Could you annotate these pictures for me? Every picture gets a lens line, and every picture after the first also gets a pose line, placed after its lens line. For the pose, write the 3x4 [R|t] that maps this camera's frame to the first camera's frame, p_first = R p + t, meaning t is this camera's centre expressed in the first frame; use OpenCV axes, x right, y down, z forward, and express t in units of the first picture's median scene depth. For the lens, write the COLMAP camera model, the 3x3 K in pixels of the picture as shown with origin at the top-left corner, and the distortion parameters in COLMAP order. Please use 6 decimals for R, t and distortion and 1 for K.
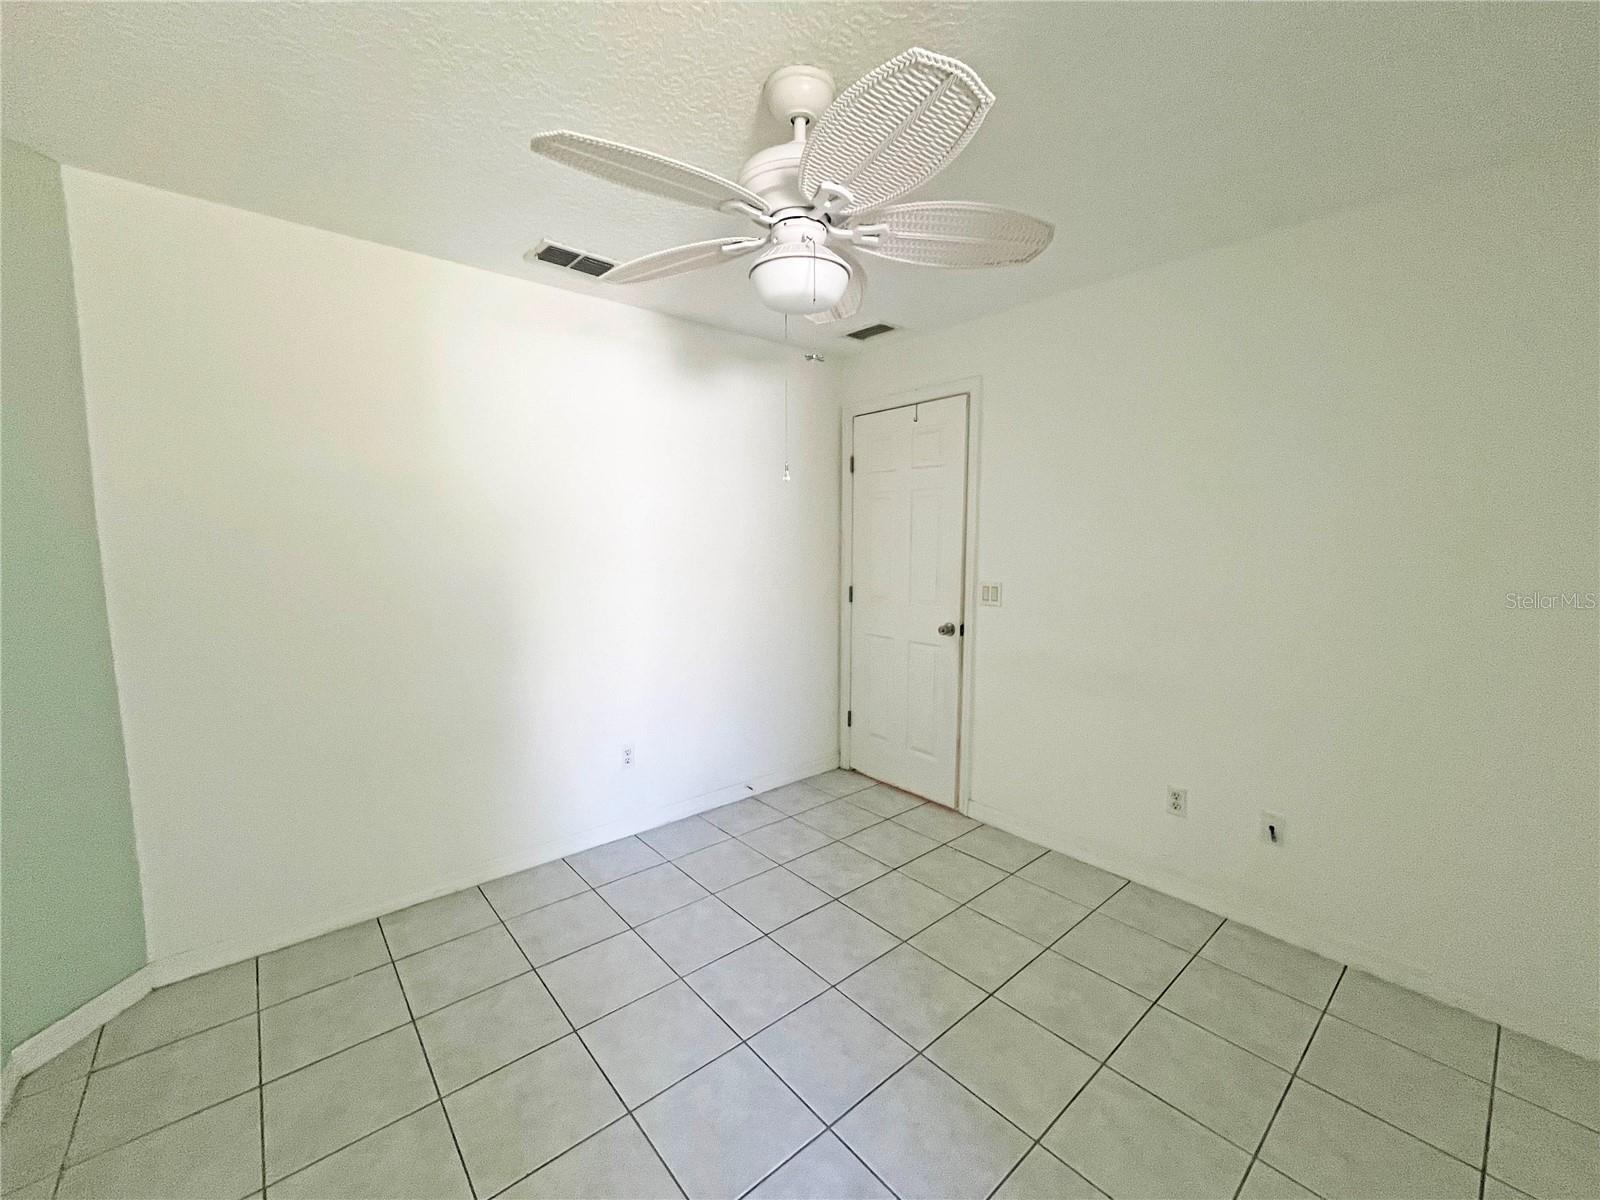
lens RADIAL K [[642.8, 0, 798.4], [0, 642.8, 600.2], [0, 0, 1]] dist [-0.002071, -0.000535]
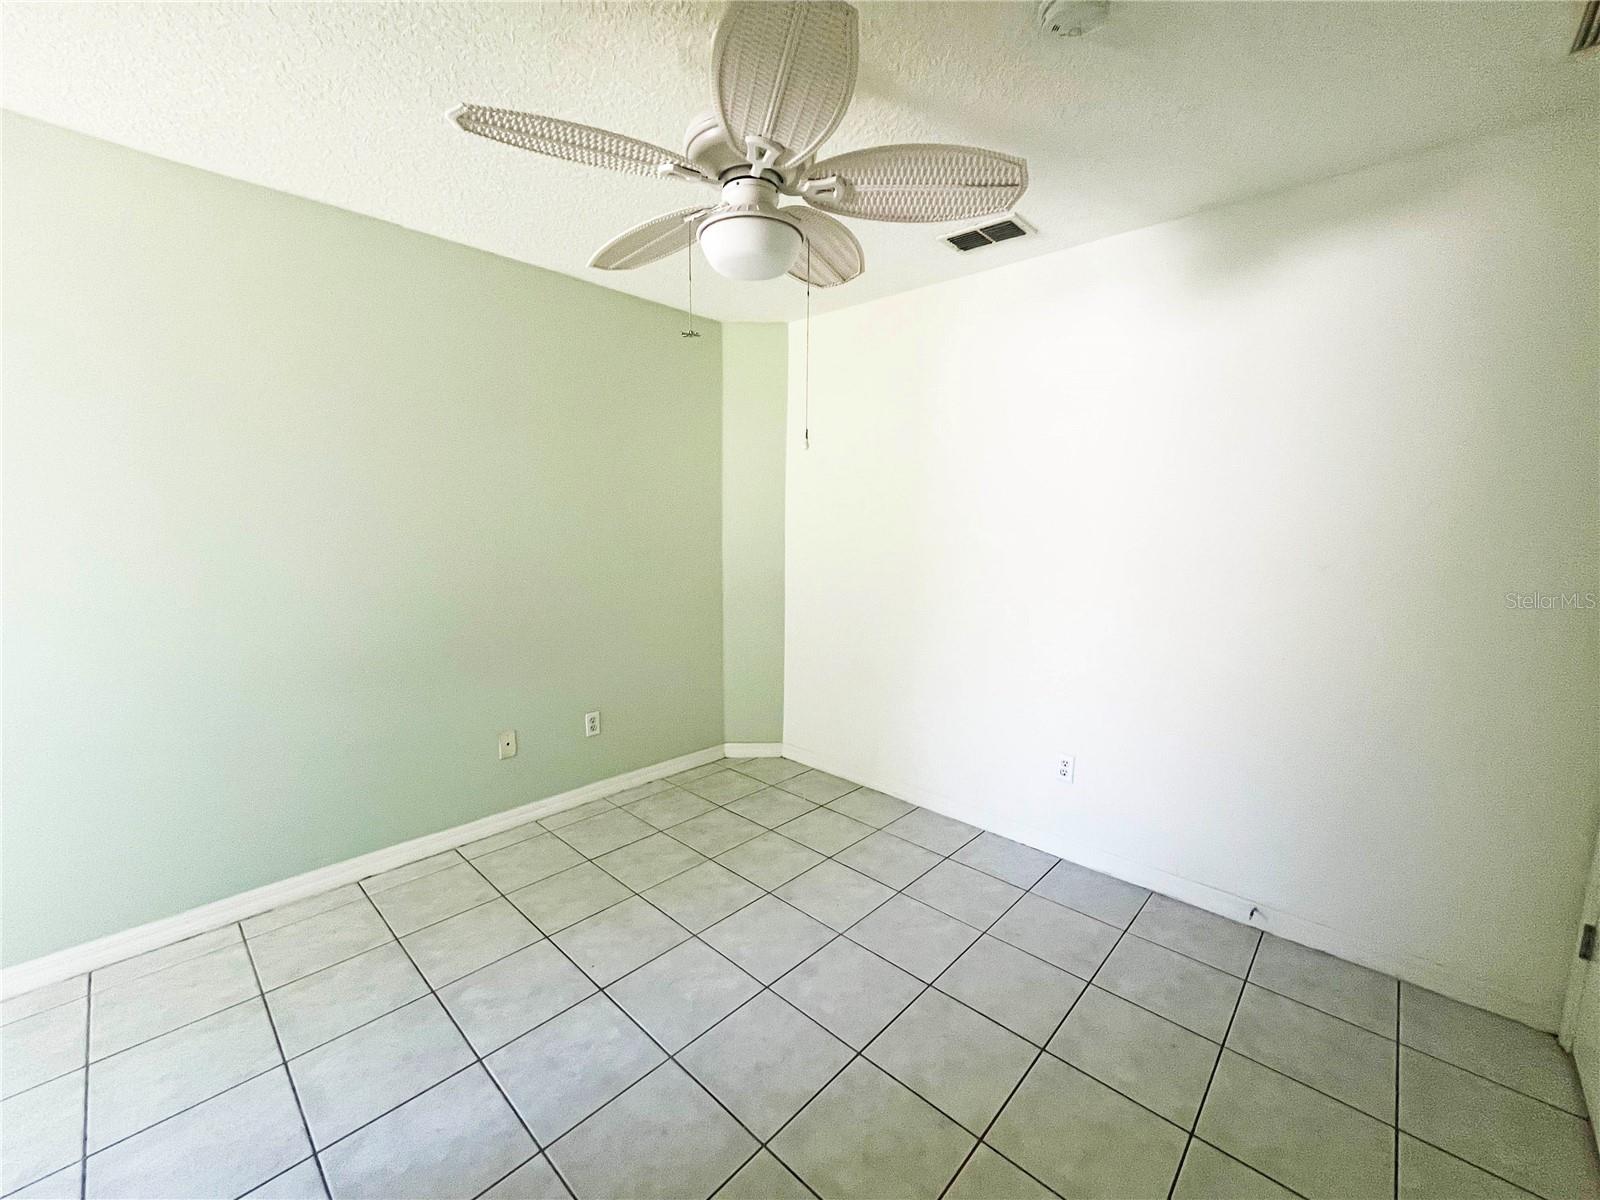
lens RADIAL K [[642.8, 0, 799.4], [0, 642.8, 600.2], [0, 0, 1]] dist [-0.002071, -0.000535]
pose [[0.117034, 0.128529, -0.984776, 0.689572], [-0.110191, 0.987148, 0.115743, -0.058848], [0.986996, 0.094967, 0.129693, 0.663812]]
